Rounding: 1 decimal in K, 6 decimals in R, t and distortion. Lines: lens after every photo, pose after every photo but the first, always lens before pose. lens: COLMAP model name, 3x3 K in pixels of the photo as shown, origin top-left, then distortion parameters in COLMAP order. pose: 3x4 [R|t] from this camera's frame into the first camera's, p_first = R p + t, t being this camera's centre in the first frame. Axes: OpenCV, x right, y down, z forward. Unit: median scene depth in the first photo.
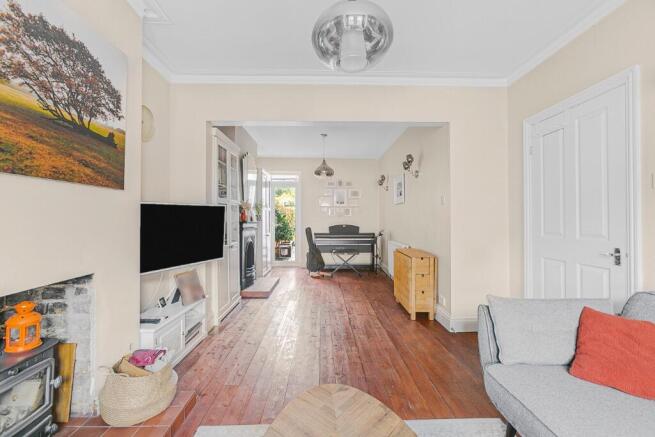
lens RADIAL K [[296.2, 0, 327.3], [0, 296.2, 217.0], [0, 0, 1]] dist [-0.003071, 0.005384]
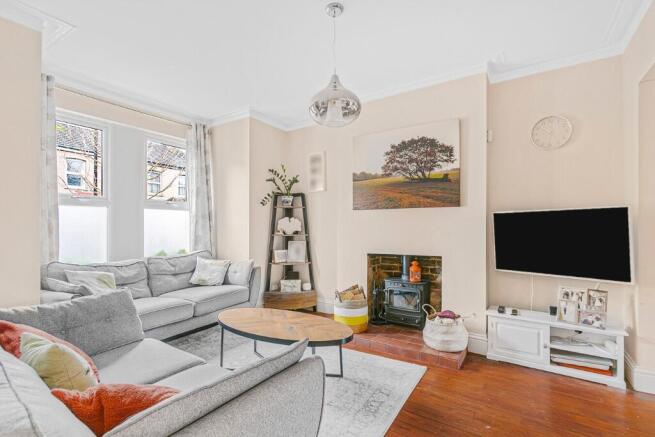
lens RADIAL K [[306.5, 0, 326.3], [0, 306.5, 222.0], [0, 0, 1]] dist [-0.000245, 0.000007]
pose [[-0.570267, -0.007713, -0.821423, 1.019774], [0.007337, 0.999868, -0.014483, 0.006226], [0.821427, -0.014286, -0.570135, 1.365199]]
